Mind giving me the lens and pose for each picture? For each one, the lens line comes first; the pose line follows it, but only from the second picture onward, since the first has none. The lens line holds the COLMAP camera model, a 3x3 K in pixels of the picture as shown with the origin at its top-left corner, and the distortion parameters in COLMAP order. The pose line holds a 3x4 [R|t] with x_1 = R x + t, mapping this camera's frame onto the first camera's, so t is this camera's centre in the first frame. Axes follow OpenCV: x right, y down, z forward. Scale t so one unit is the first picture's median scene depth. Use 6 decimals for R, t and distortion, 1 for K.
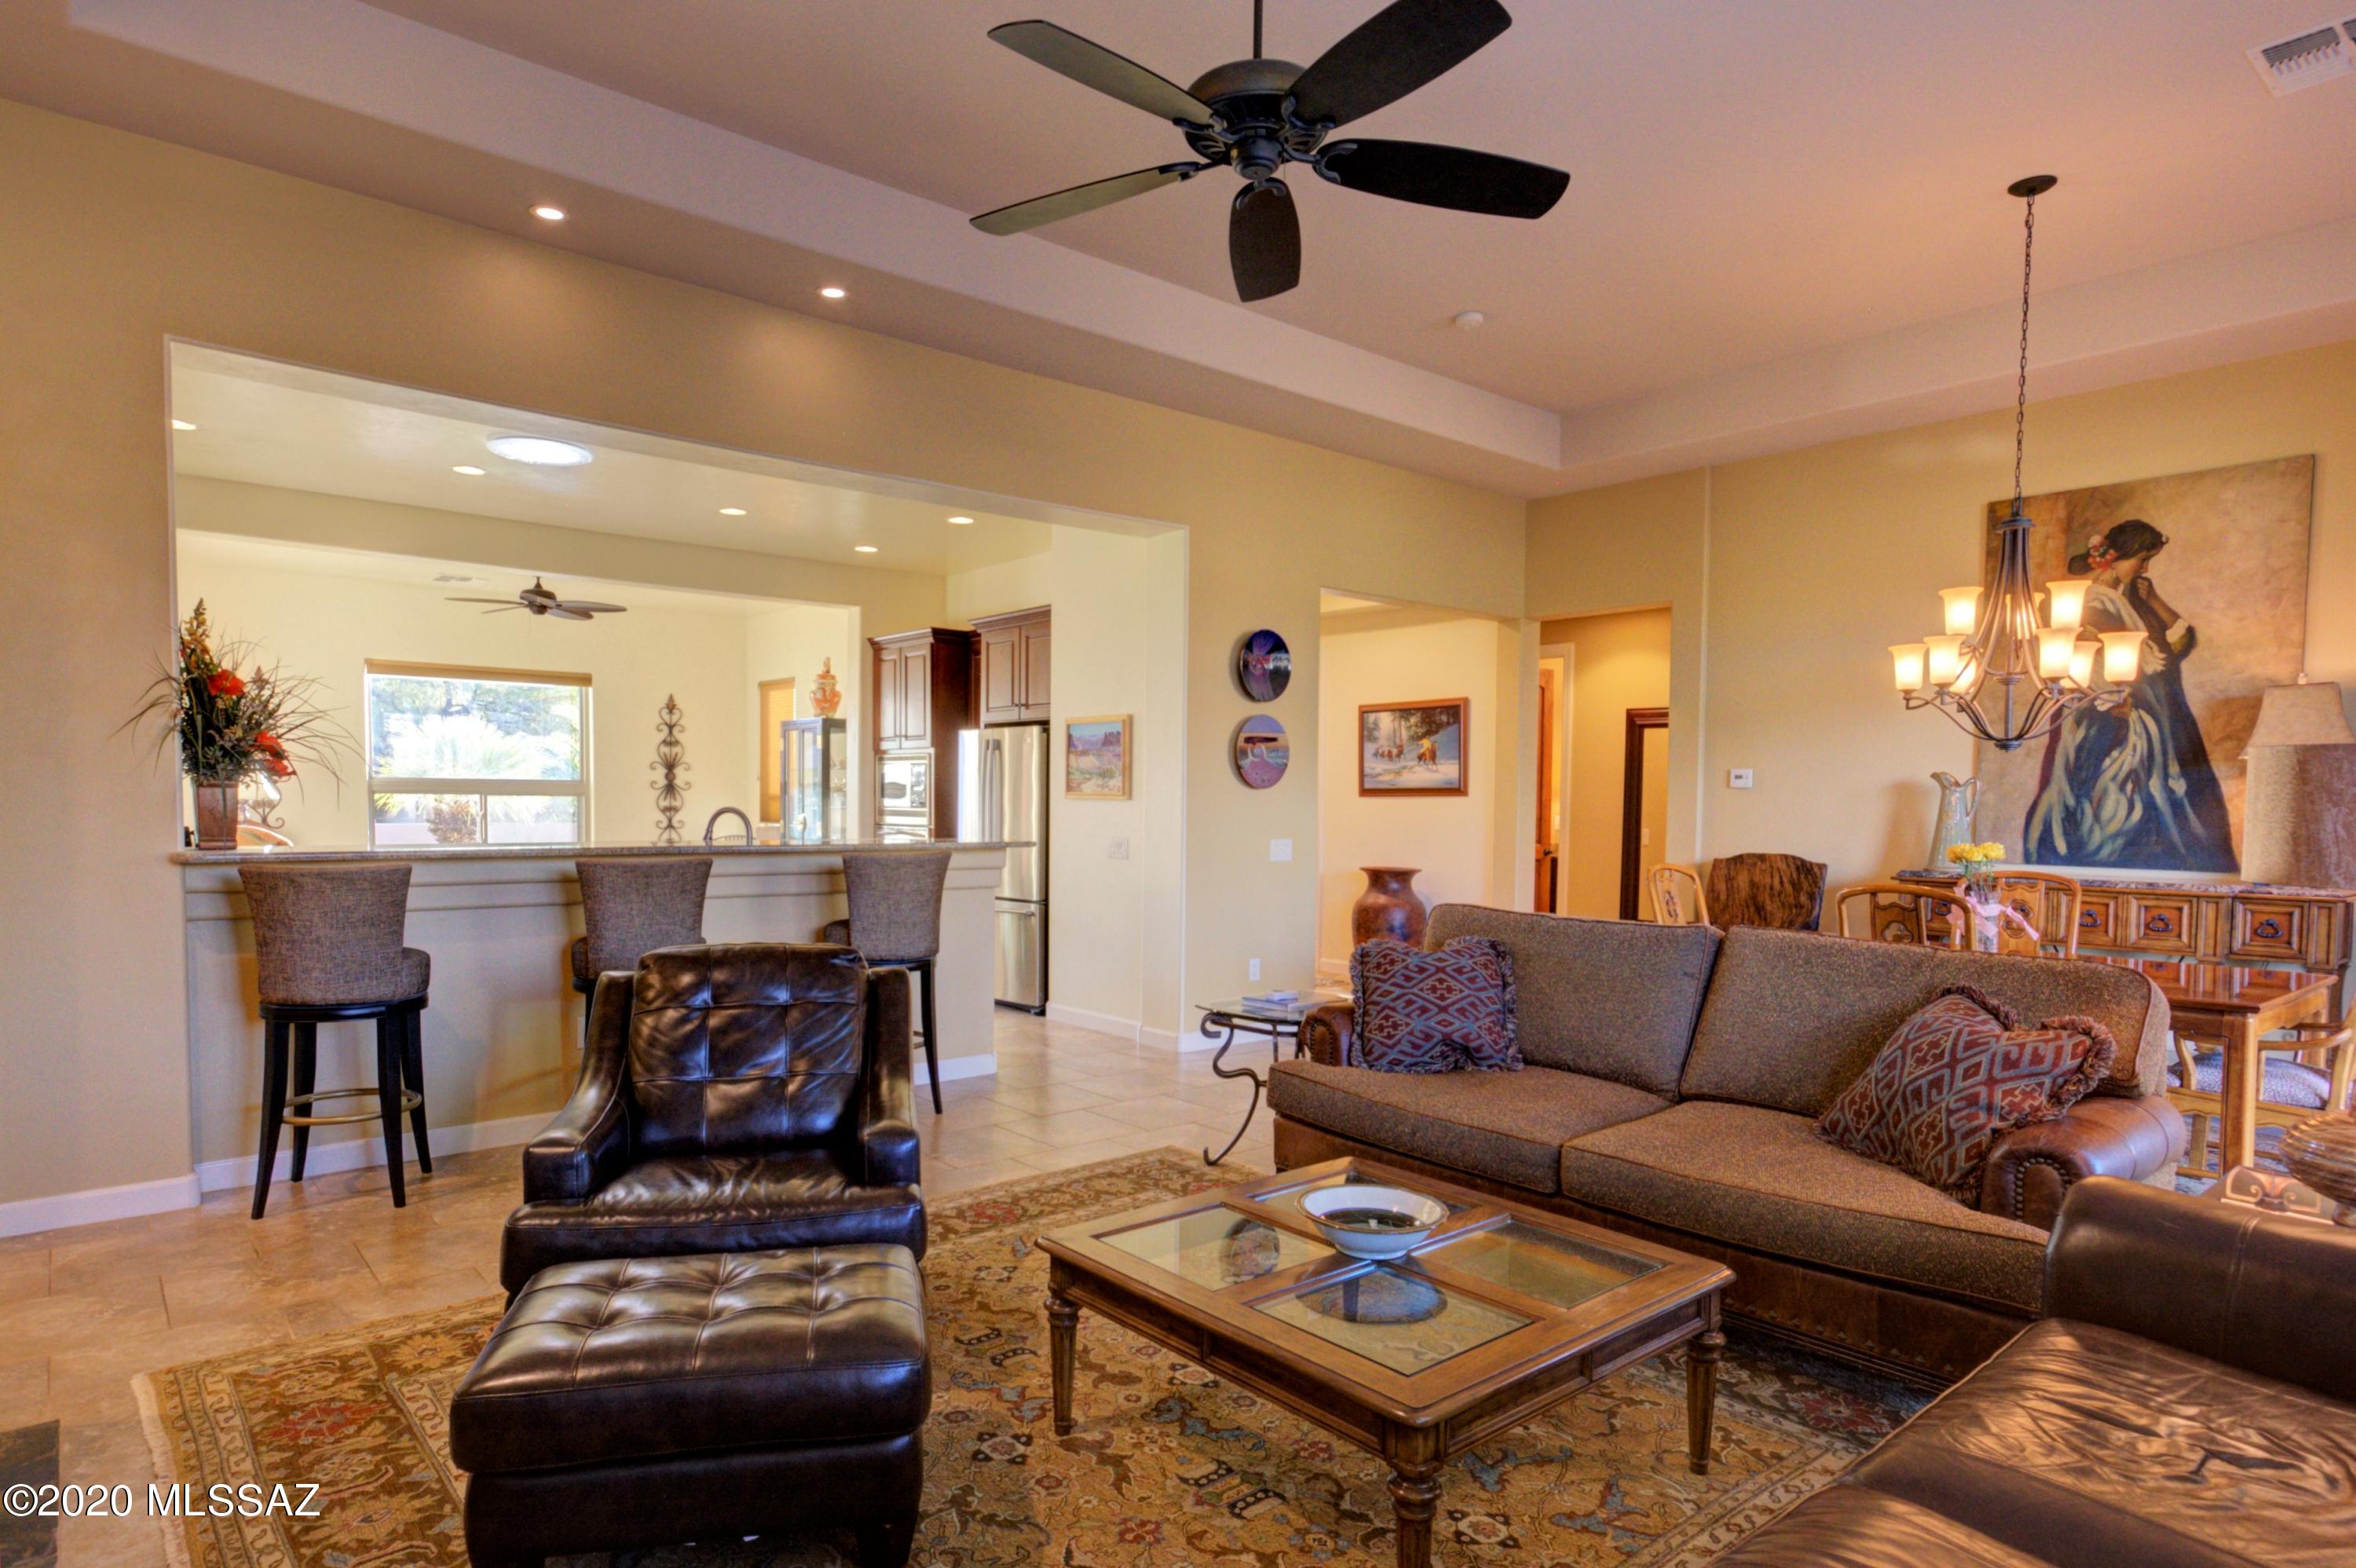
lens RADIAL K [[1302.9, 0, 1175.6], [0, 1302.9, 854.6], [0, 0, 1]] dist [0.028773, 0.000195]
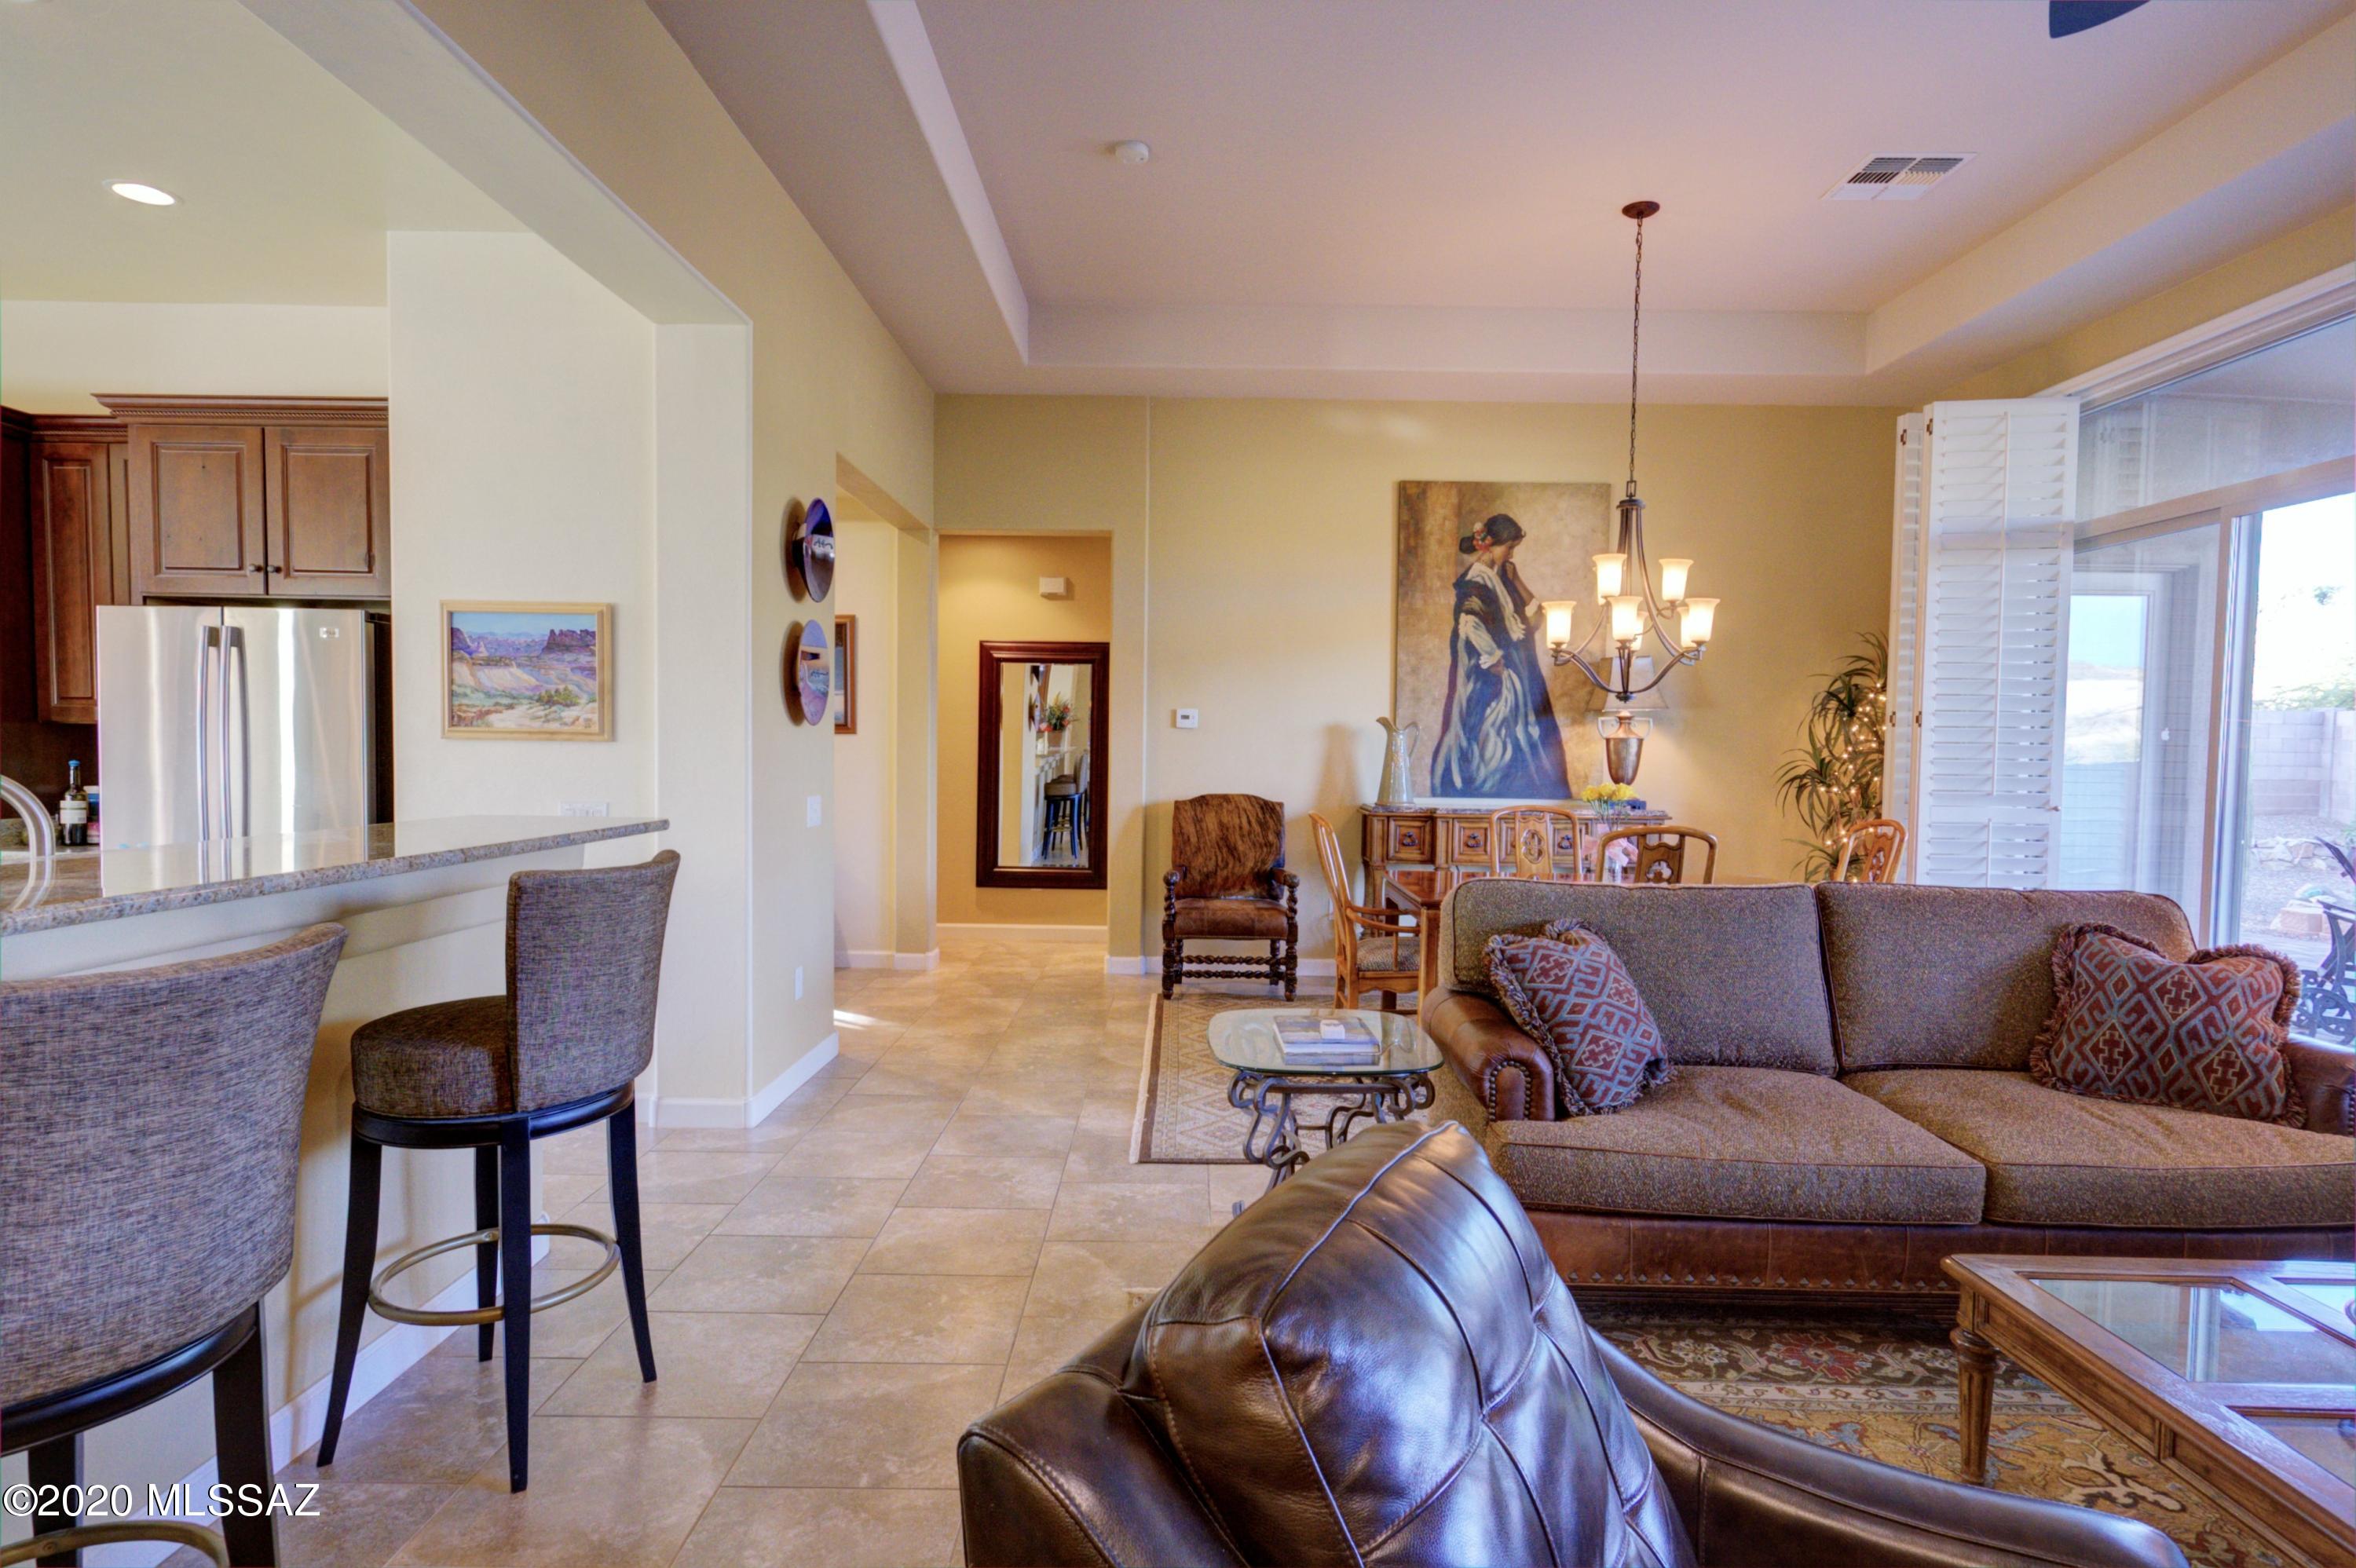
lens RADIAL K [[1259.1, 0, 1178.0], [0, 1259.1, 784.0], [0, 0, 1]] dist [0.024639, 0.000077]
pose [[0.651377, -0.027443, 0.758258, -0.357649], [0.026814, 0.999554, 0.013141, -0.025922], [-0.758281, 0.011772, 0.651822, 0.460126]]
